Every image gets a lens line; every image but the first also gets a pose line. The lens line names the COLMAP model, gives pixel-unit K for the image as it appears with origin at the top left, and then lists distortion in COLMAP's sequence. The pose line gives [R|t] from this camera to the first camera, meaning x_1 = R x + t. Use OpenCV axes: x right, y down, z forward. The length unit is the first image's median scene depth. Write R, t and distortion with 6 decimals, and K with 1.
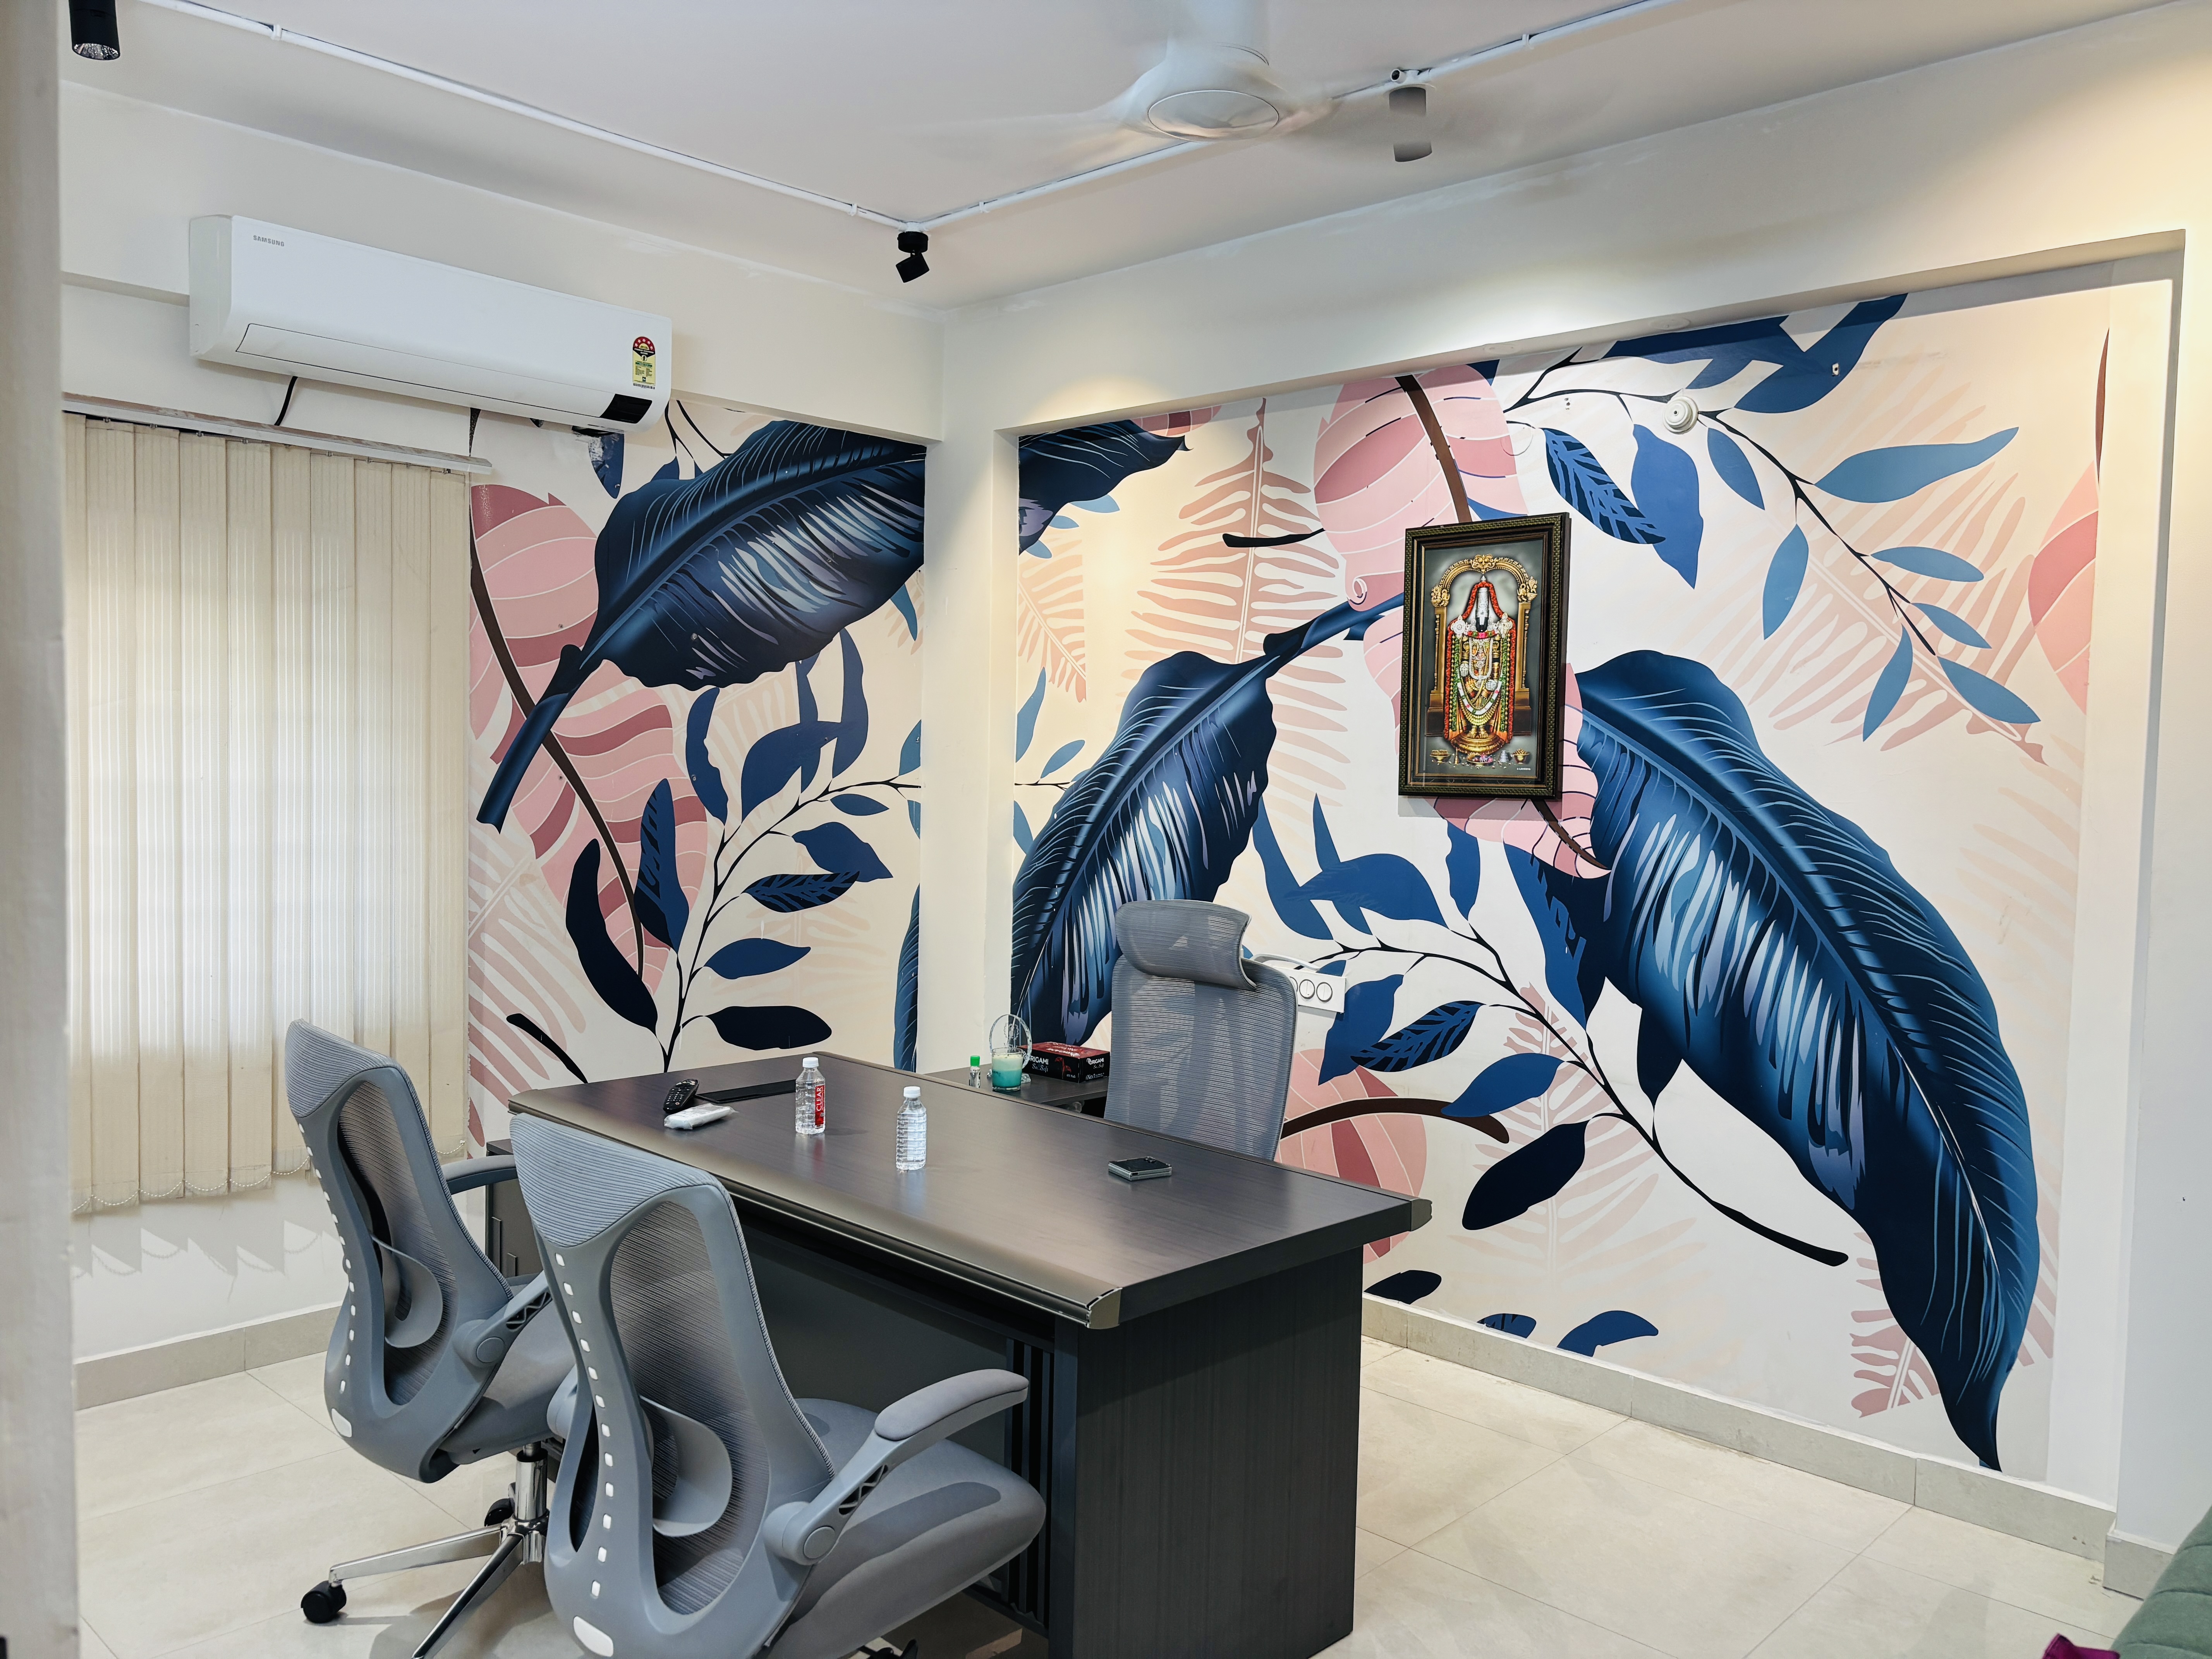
lens RADIAL K [[1653.5, 0, 1096.9], [0, 1653.5, 833.3], [0, 0, 1]] dist [0.028194, -0.044481]
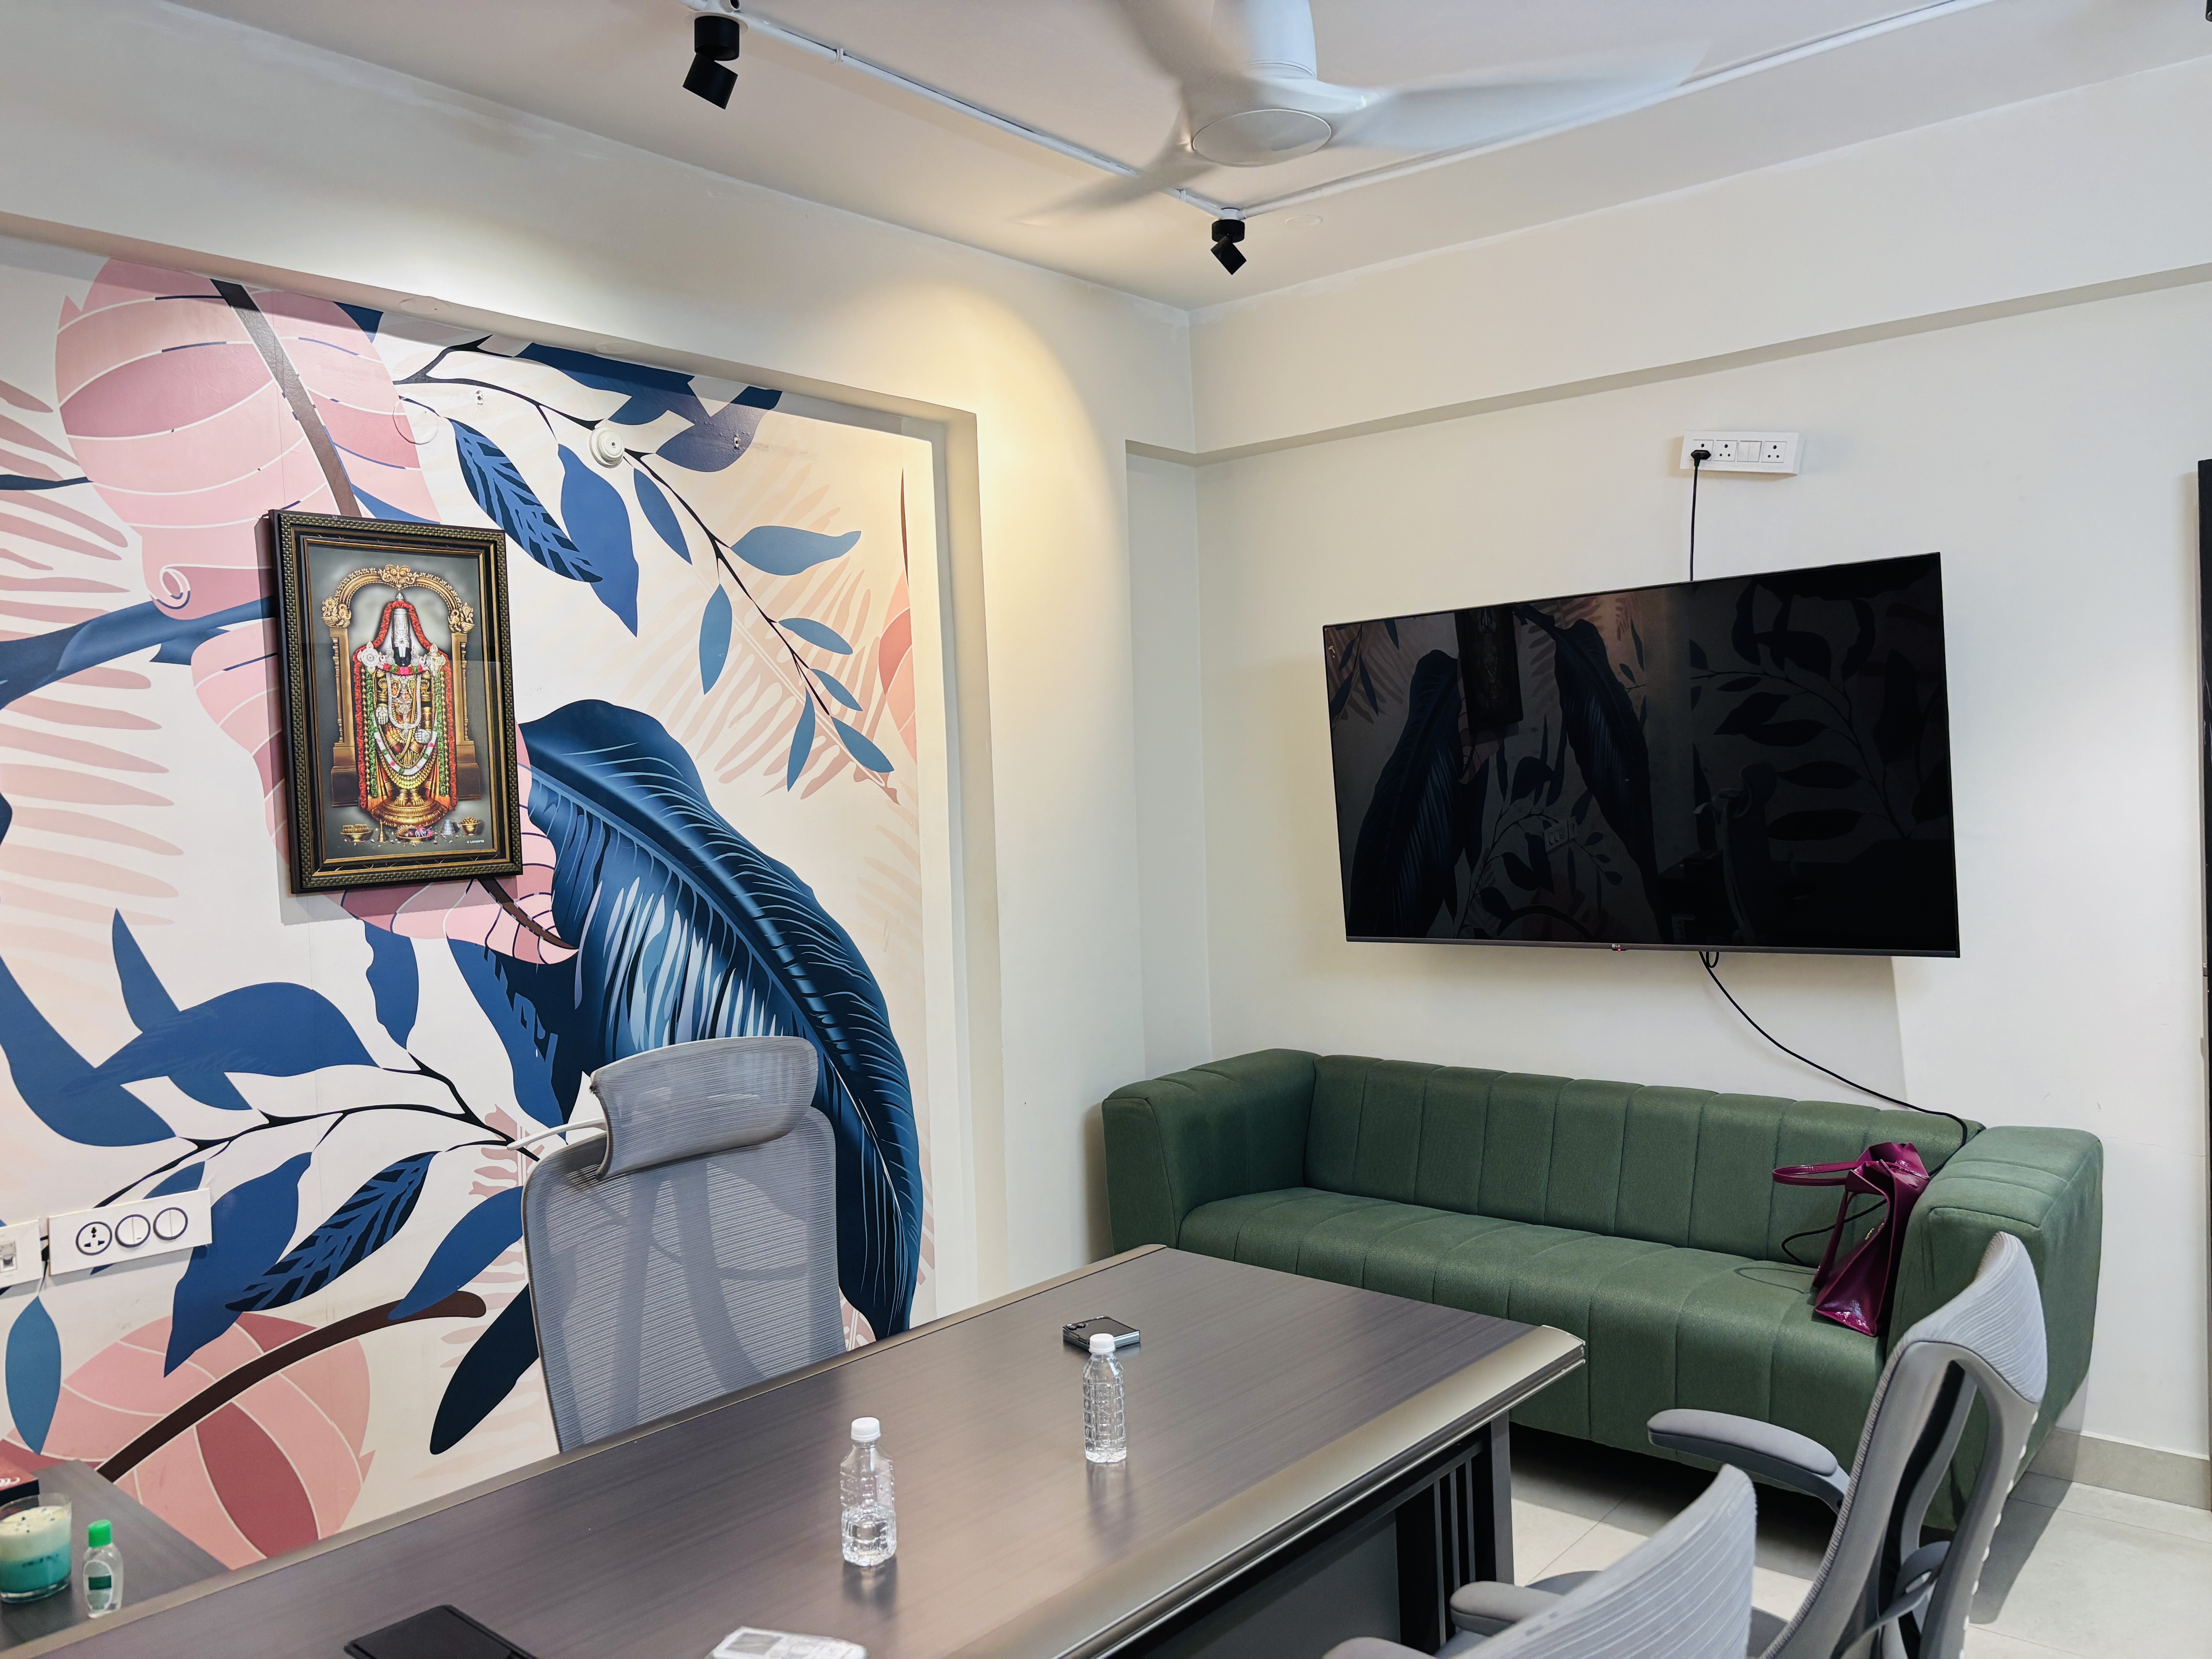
lens RADIAL K [[1653.5, 0, 1095.8], [0, 1653.5, 838.4], [0, 0, 1]] dist [0.028194, -0.044481]
pose [[-0.062555, -0.047674, 0.996902, -0.558131], [0.091237, 0.994403, 0.053280, -0.055571], [-0.993862, 0.094288, -0.057855, 0.748822]]
